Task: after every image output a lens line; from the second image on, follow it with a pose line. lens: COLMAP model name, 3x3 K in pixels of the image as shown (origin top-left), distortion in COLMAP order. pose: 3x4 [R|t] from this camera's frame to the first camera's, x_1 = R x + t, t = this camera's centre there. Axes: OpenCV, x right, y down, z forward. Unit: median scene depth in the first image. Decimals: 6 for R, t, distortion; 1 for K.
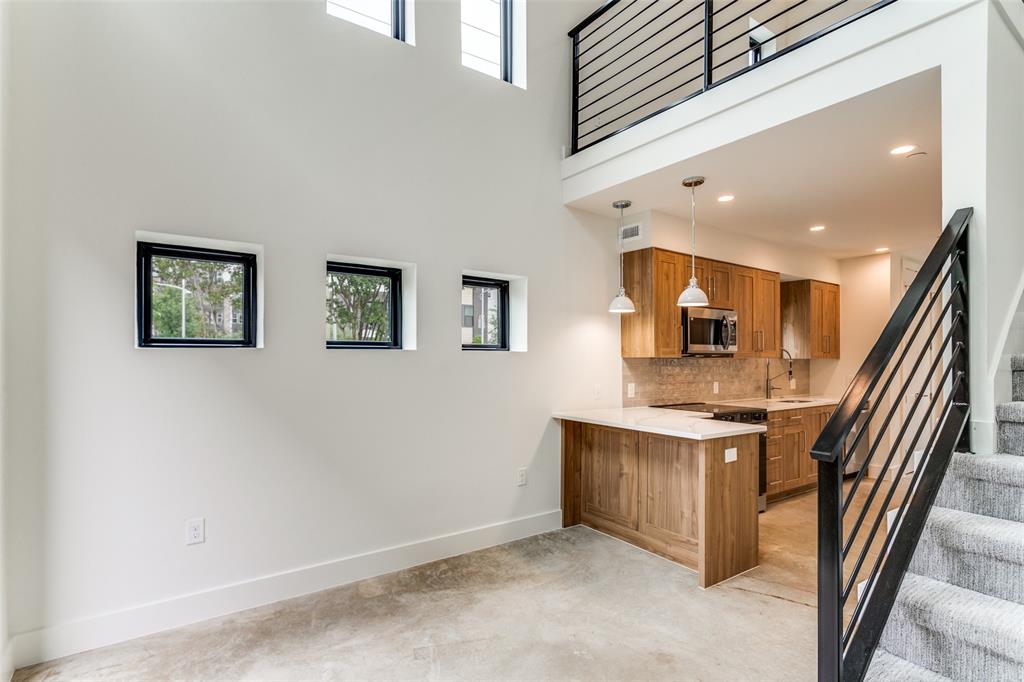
lens RADIAL K [[493.5, 0, 504.7], [0, 493.5, 356.1], [0, 0, 1]] dist [0.024397, 0.000205]
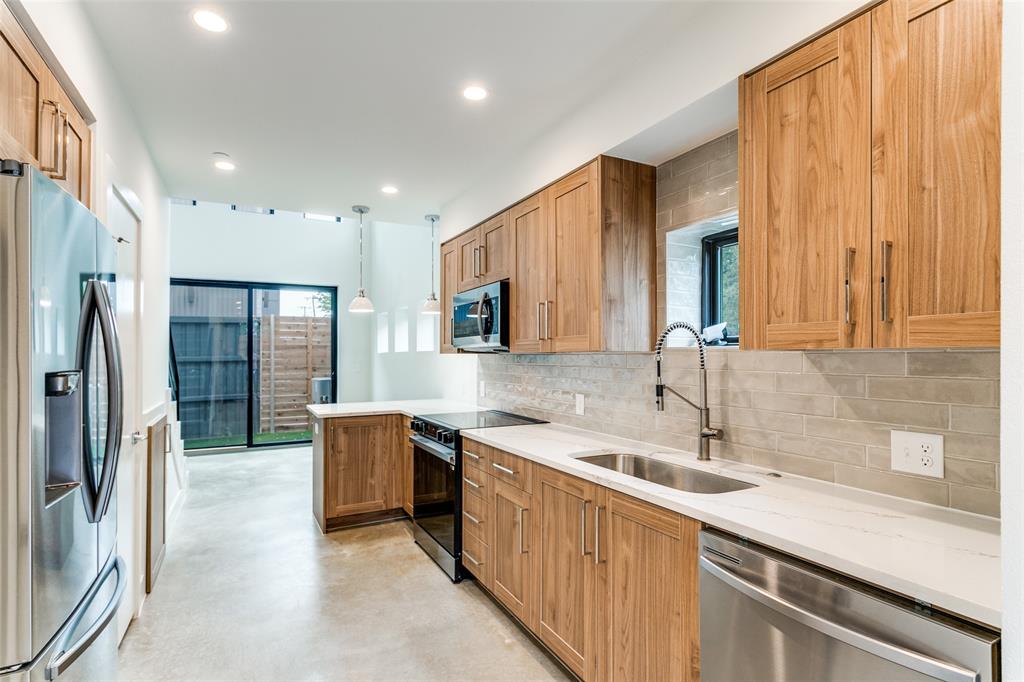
lens RADIAL K [[491.8, 0, 497.0], [0, 491.8, 352.7], [0, 0, 1]] dist [-0.012176, 0.000490]
pose [[-0.140665, -0.014980, -0.989944, 1.117466], [0.007080, 0.999845, -0.016136, 0.013746], [0.990032, -0.009278, -0.140537, 1.098977]]
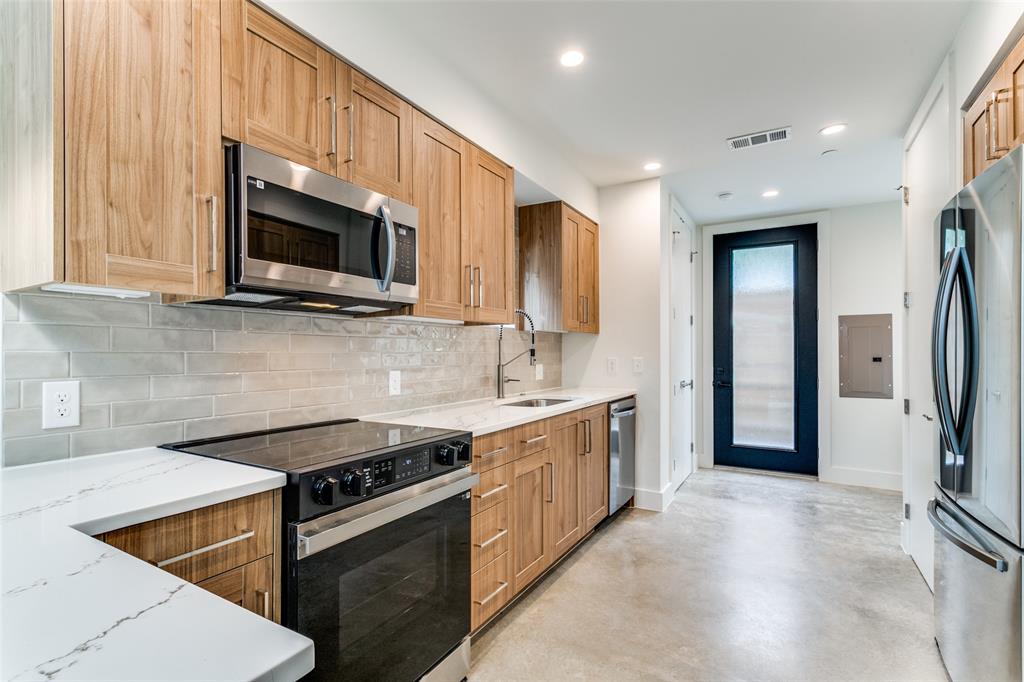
lens RADIAL K [[493.9, 0, 490.9], [0, 493.9, 349.9], [0, 0, 1]] dist [-0.002359, 0.000434]
pose [[0.919453, -0.002733, 0.393191, 0.361172], [0.001340, 0.999992, 0.003816, 0.033320], [-0.393198, -0.002982, 0.919449, 0.583662]]
